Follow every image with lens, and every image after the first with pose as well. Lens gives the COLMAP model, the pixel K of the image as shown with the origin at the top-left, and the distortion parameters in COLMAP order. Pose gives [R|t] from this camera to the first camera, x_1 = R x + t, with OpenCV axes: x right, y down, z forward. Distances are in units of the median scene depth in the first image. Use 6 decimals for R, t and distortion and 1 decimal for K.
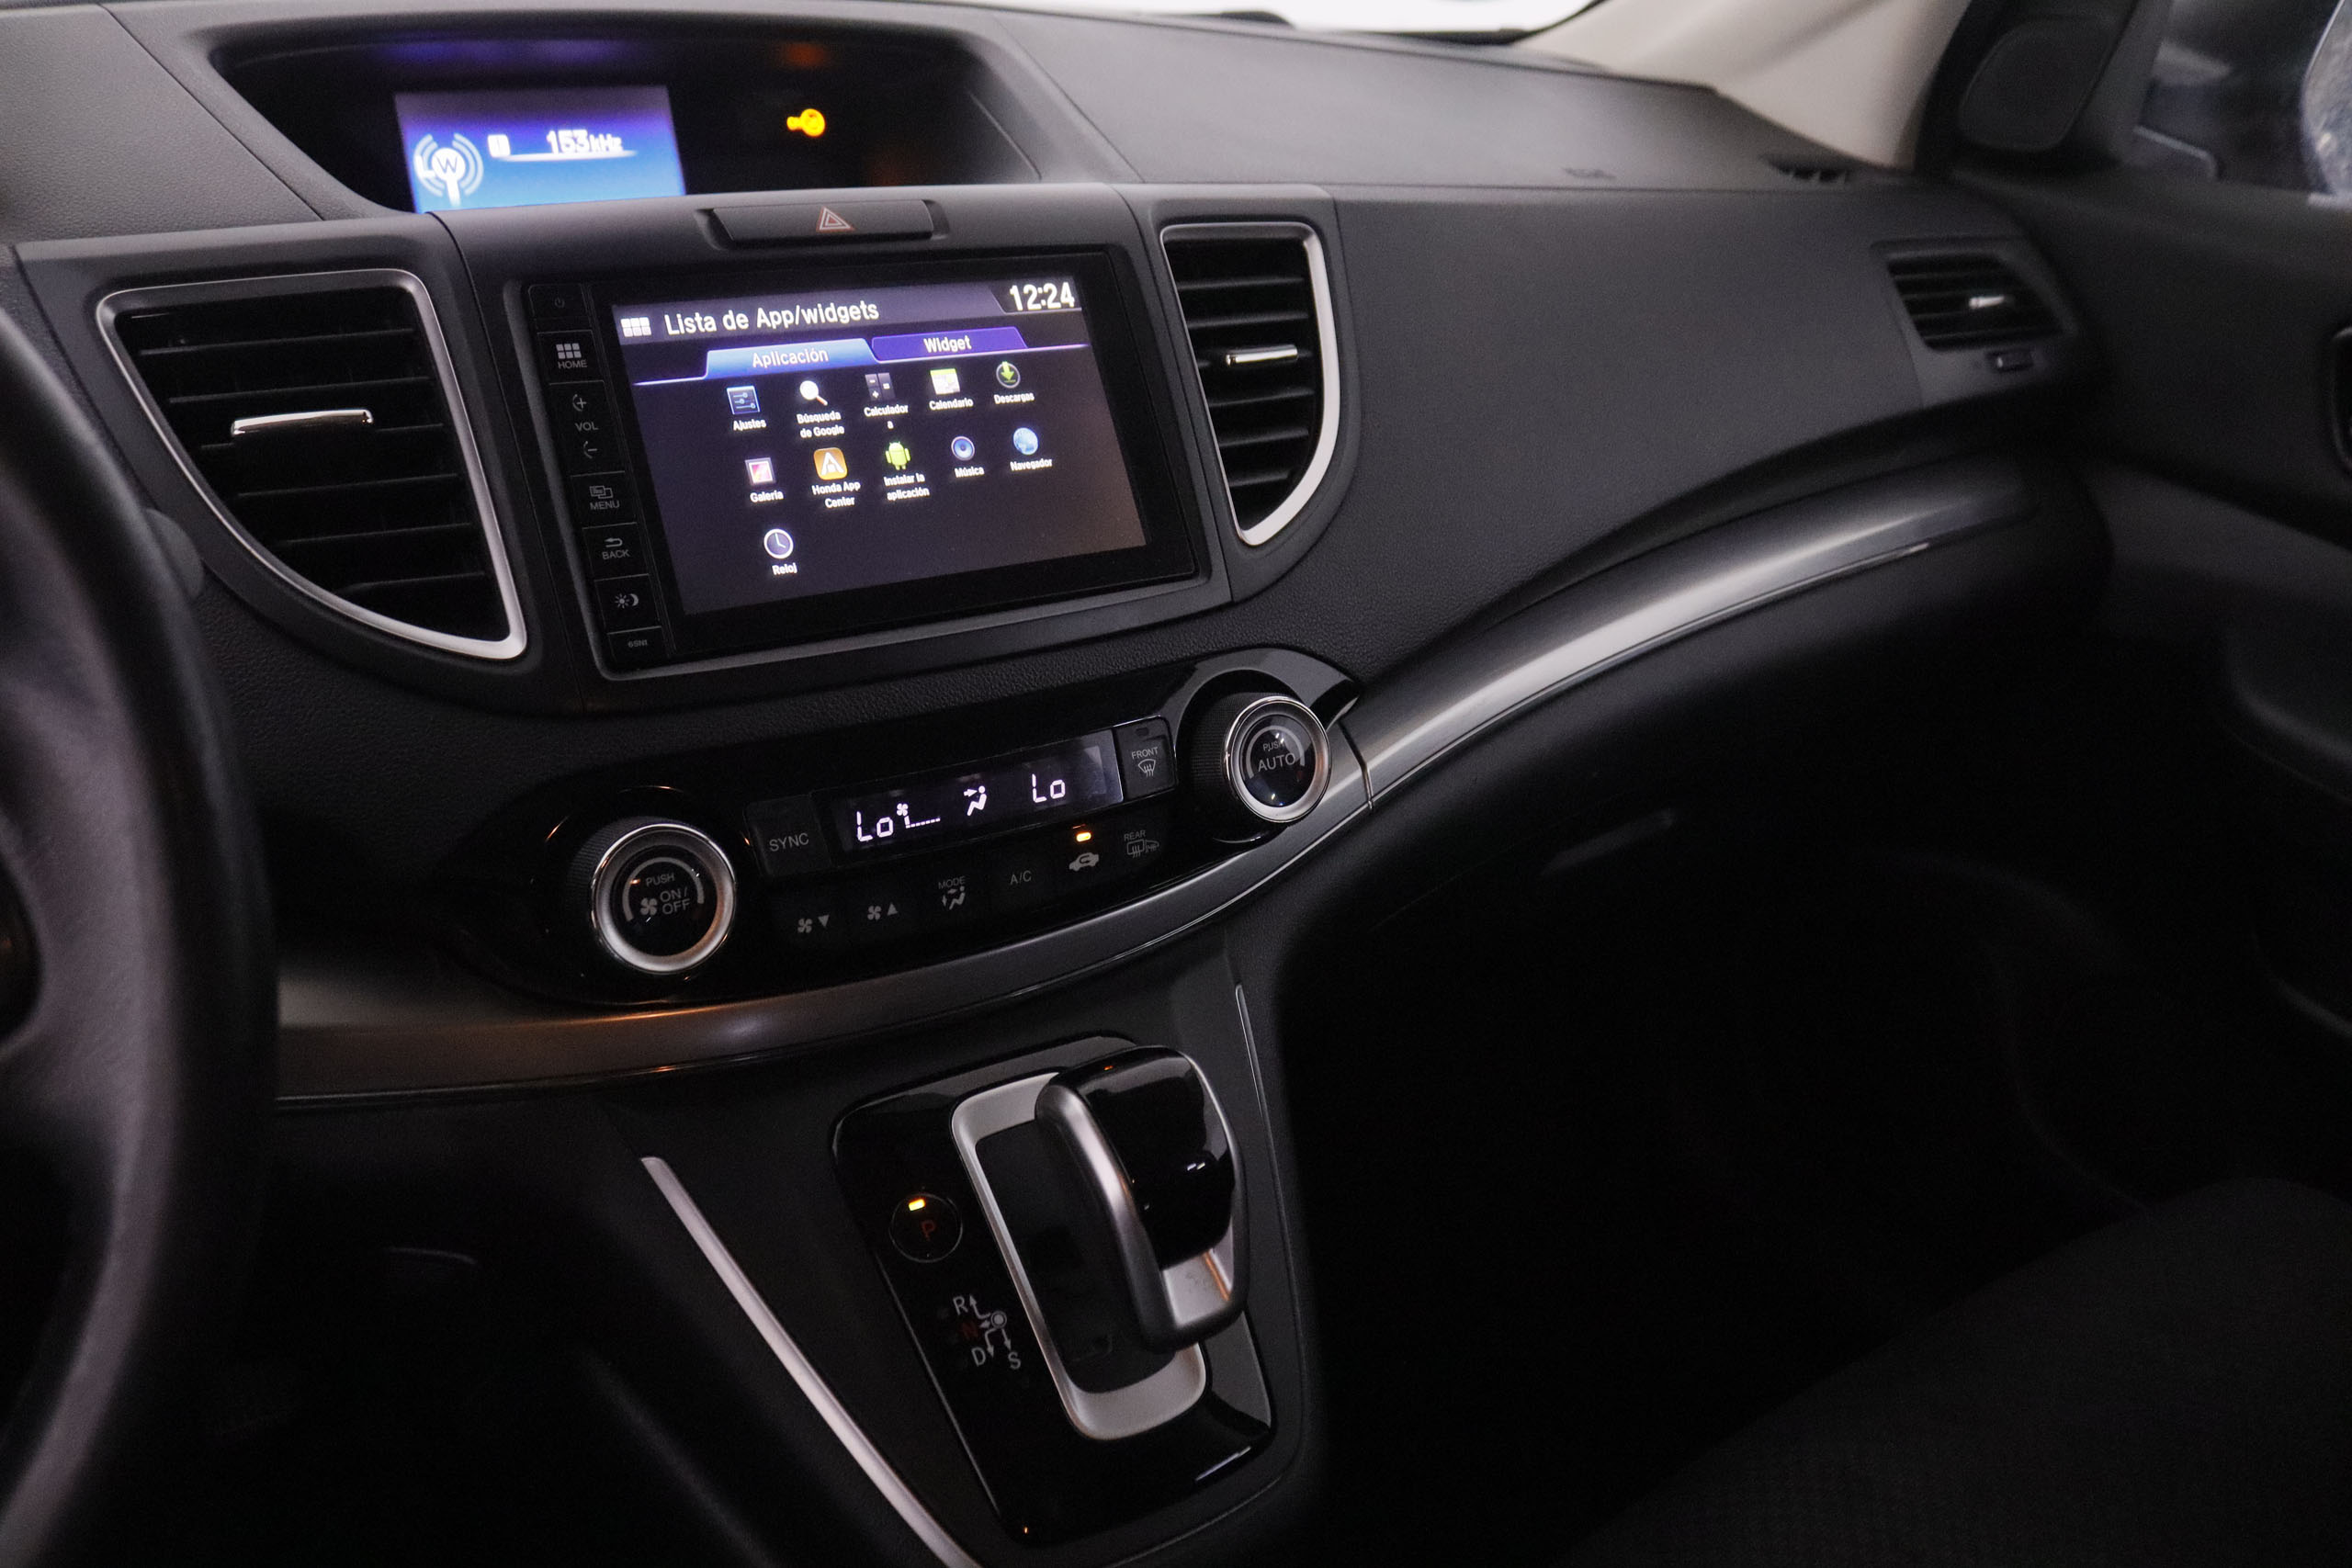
lens RADIAL K [[1911.2, 0, 1176.0], [0, 1911.2, 784.0], [0, 0, 1]] dist [-0.167424, 0.117112]
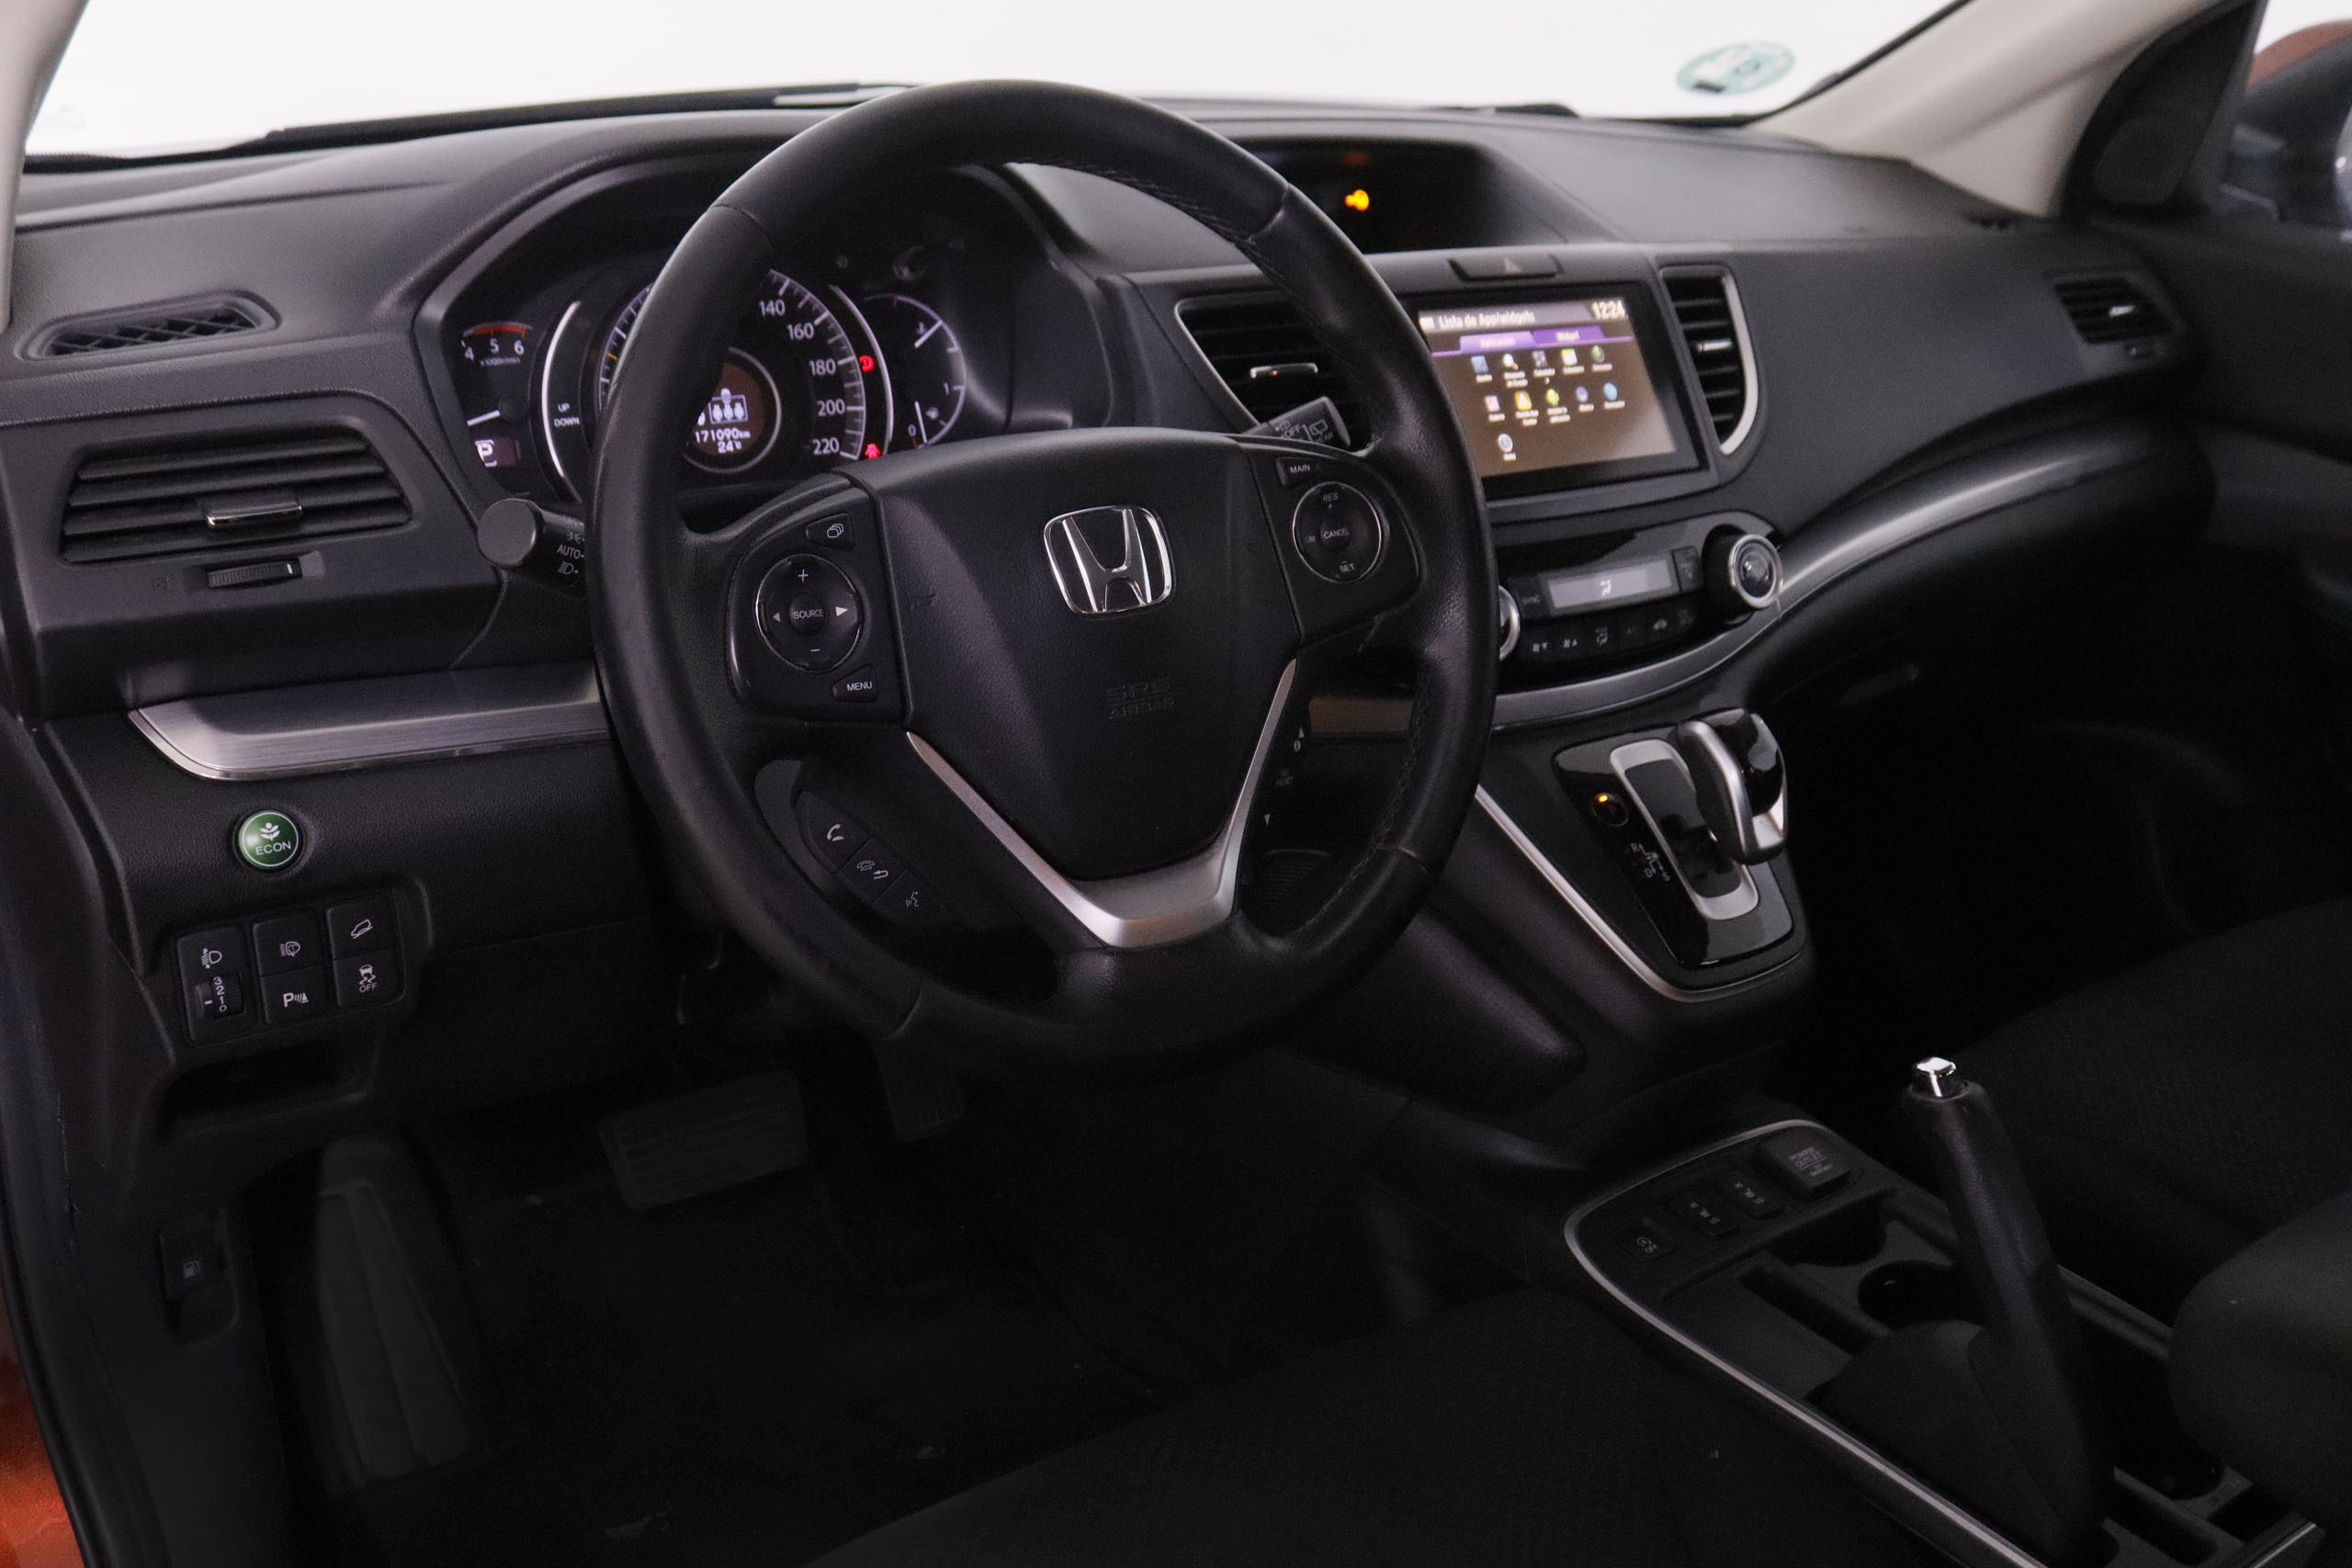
lens RADIAL K [[2122.8, 0, 1176.0], [0, 2122.8, 784.0], [0, 0, 1]] dist [-0.161929, 0.124871]
pose [[0.999728, -0.022868, 0.004578, -0.518440], [0.023062, 0.998575, -0.048129, 0.276552], [-0.003471, 0.048221, 0.998831, -0.954677]]
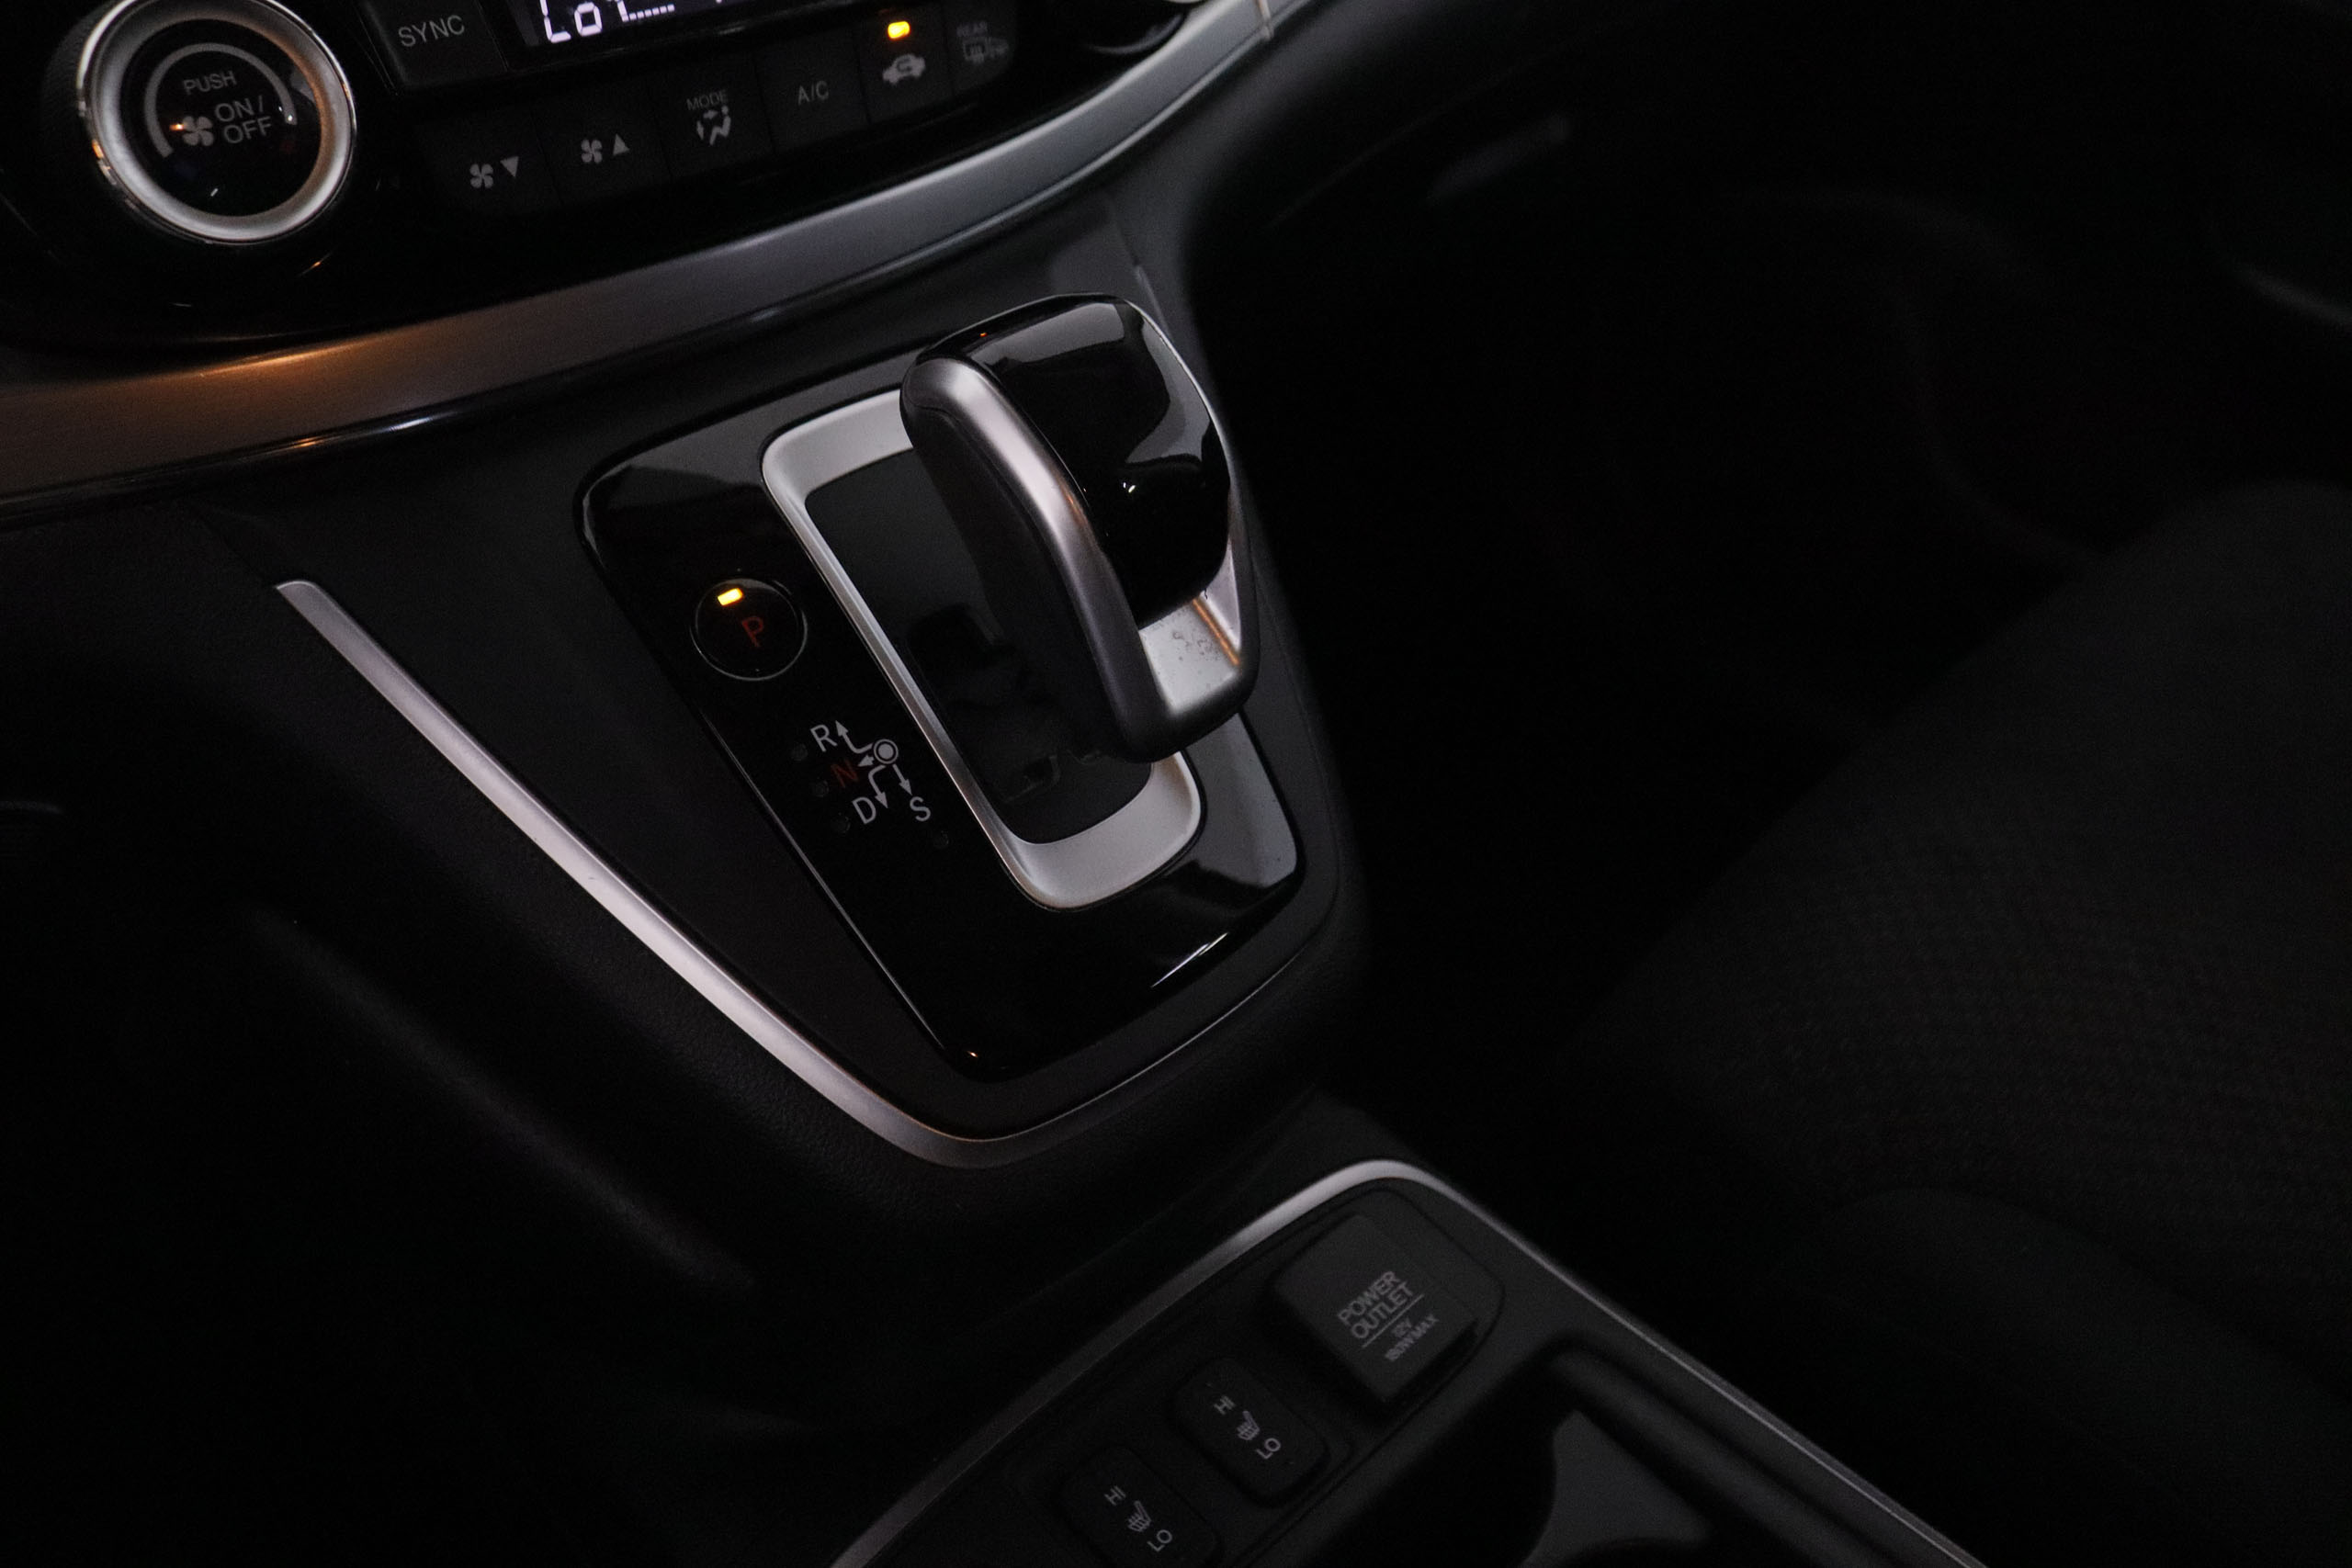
lens RADIAL K [[1911.2, 0, 1176.0], [0, 1911.2, 784.0], [0, 0, 1]] dist [-0.167424, 0.117112]
pose [[0.982342, -0.142585, 0.121135, -0.070522], [0.109851, 0.963667, 0.243471, 0.134763], [-0.151449, -0.225865, 0.962314, 0.325547]]
